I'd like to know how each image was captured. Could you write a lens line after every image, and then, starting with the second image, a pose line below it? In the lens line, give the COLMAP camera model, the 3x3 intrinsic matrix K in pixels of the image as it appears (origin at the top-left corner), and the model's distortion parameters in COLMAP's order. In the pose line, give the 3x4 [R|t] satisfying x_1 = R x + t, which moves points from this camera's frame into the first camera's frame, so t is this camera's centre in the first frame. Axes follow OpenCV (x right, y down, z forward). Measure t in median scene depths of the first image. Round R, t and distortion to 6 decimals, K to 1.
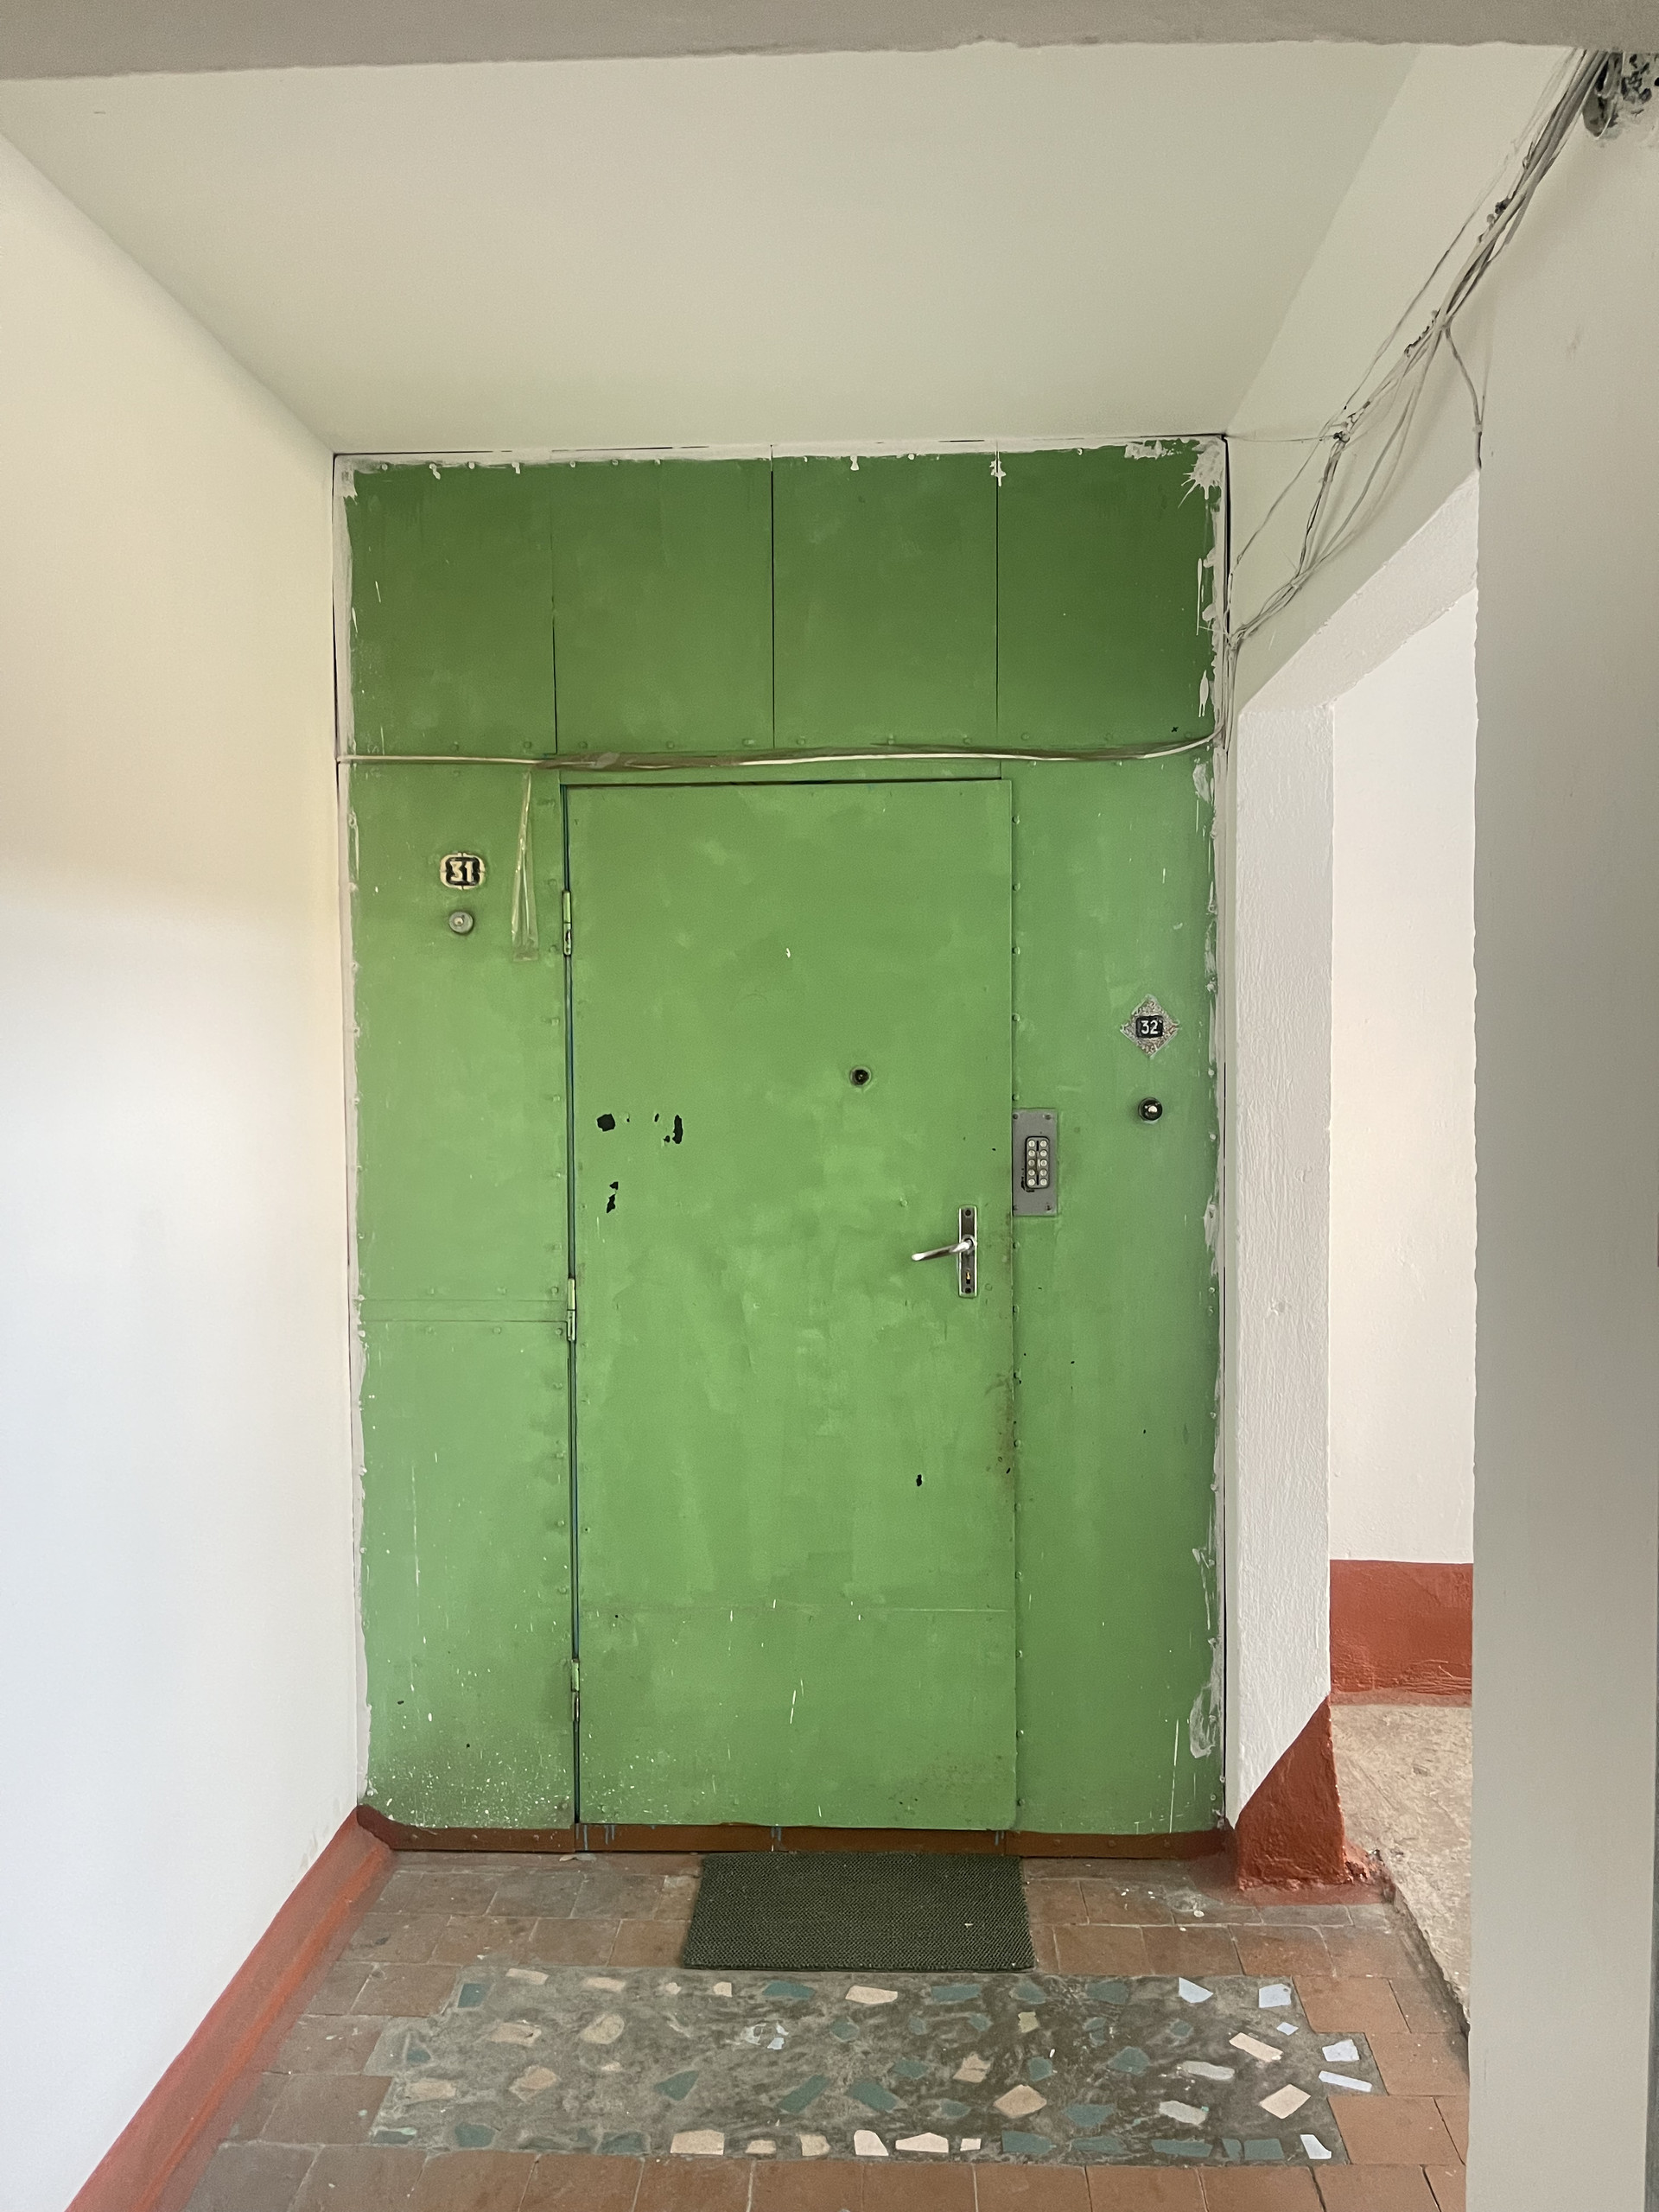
lens RADIAL K [[1710.7, 0, 833.2], [0, 1710.7, 1099.0], [0, 0, 1]] dist [0.032051, -0.040378]
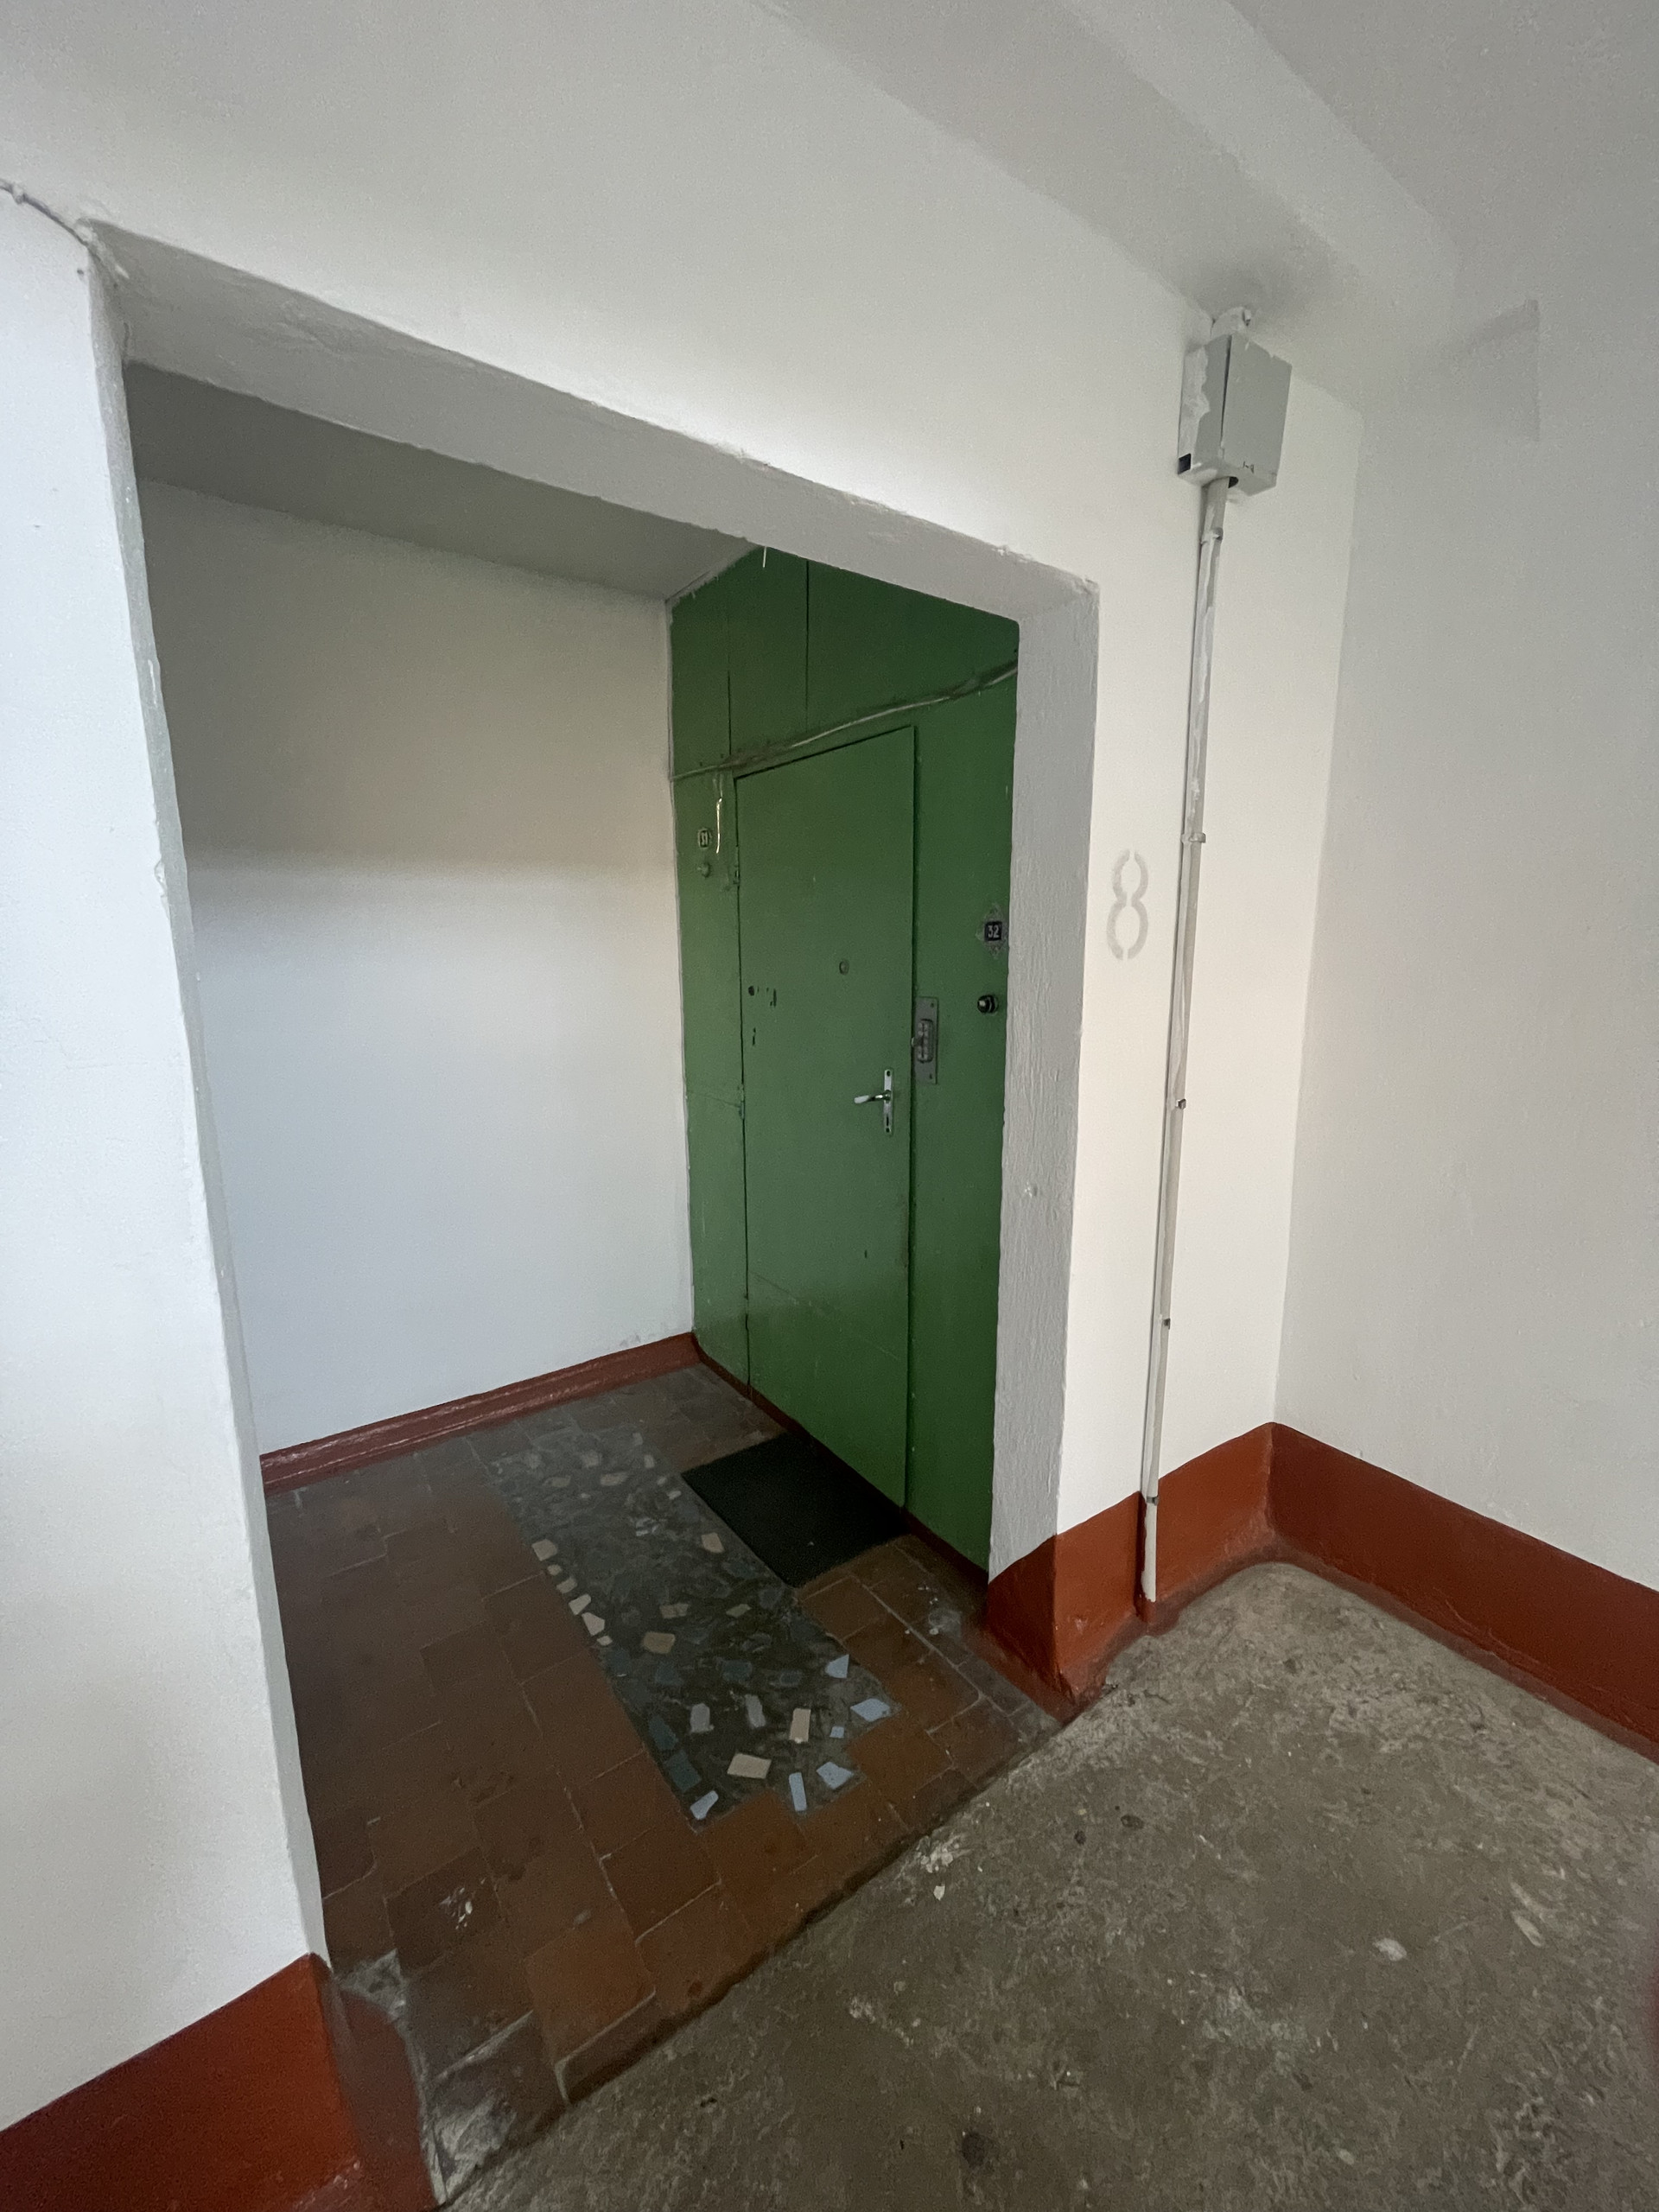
lens RADIAL K [[887.6, 0, 825.3], [0, 887.6, 1113.5], [0, 0, 1]] dist [-0.002212, -0.000058]
pose [[0.619595, 0.159039, -0.768641, 0.625744], [-0.041652, 0.984540, 0.170136, -0.019280], [0.783816, -0.073400, 0.616640, 0.565947]]
